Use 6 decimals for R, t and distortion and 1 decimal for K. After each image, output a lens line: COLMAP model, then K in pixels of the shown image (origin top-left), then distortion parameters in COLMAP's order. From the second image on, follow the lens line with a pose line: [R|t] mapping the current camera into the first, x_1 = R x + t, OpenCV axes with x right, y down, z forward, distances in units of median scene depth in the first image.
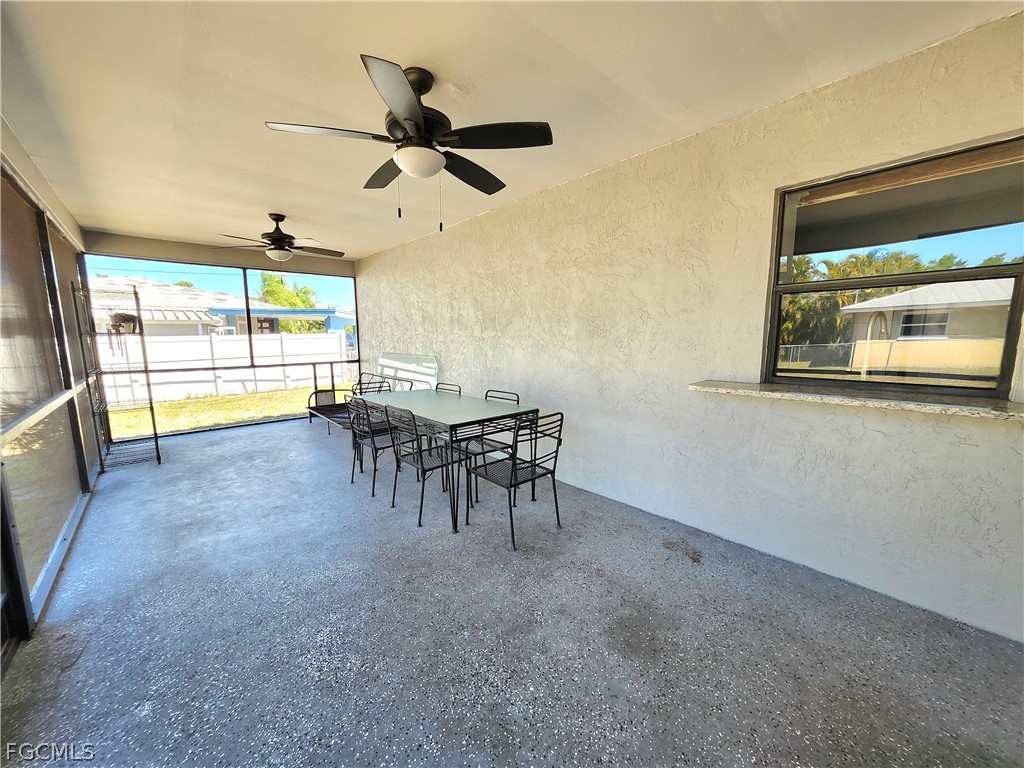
lens RADIAL K [[401.6, 0, 508.9], [0, 401.6, 391.9], [0, 0, 1]] dist [-0.000422, -0.000084]
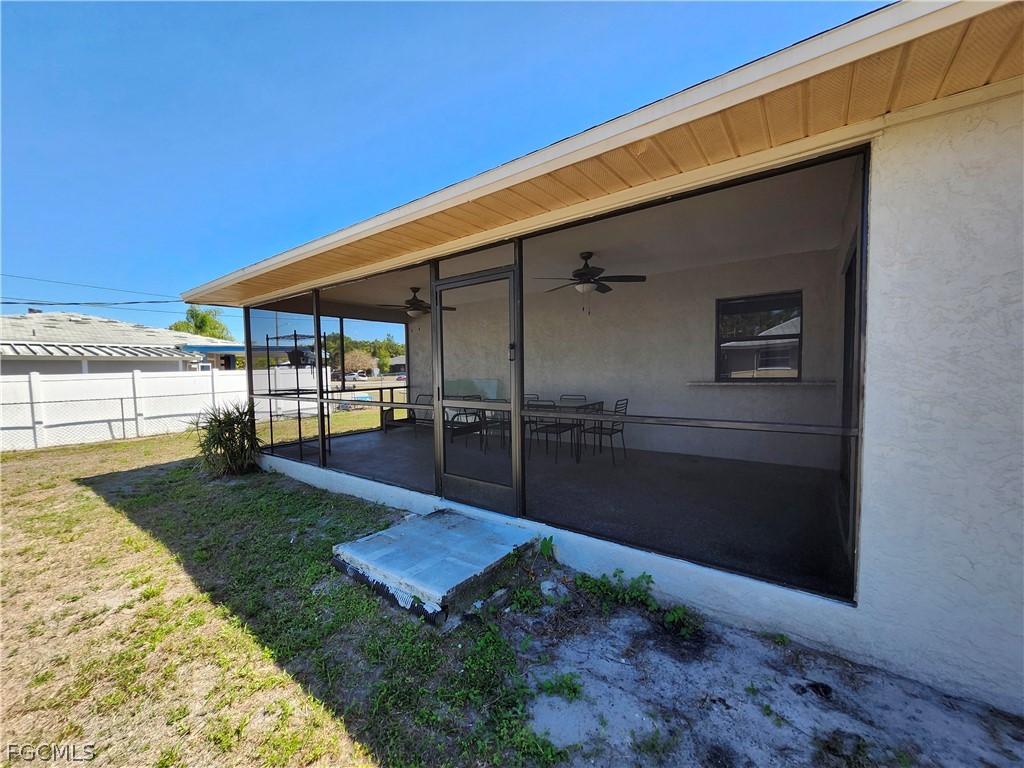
lens RADIAL K [[401.6, 0, 508.9], [0, 401.6, 391.9], [0, 0, 1]] dist [-0.000422, -0.000084]
pose [[0.977692, -0.020276, 0.209061, -0.632362], [0.039132, 0.995487, -0.086456, 0.121558], [-0.206364, 0.092708, 0.974073, -0.614560]]
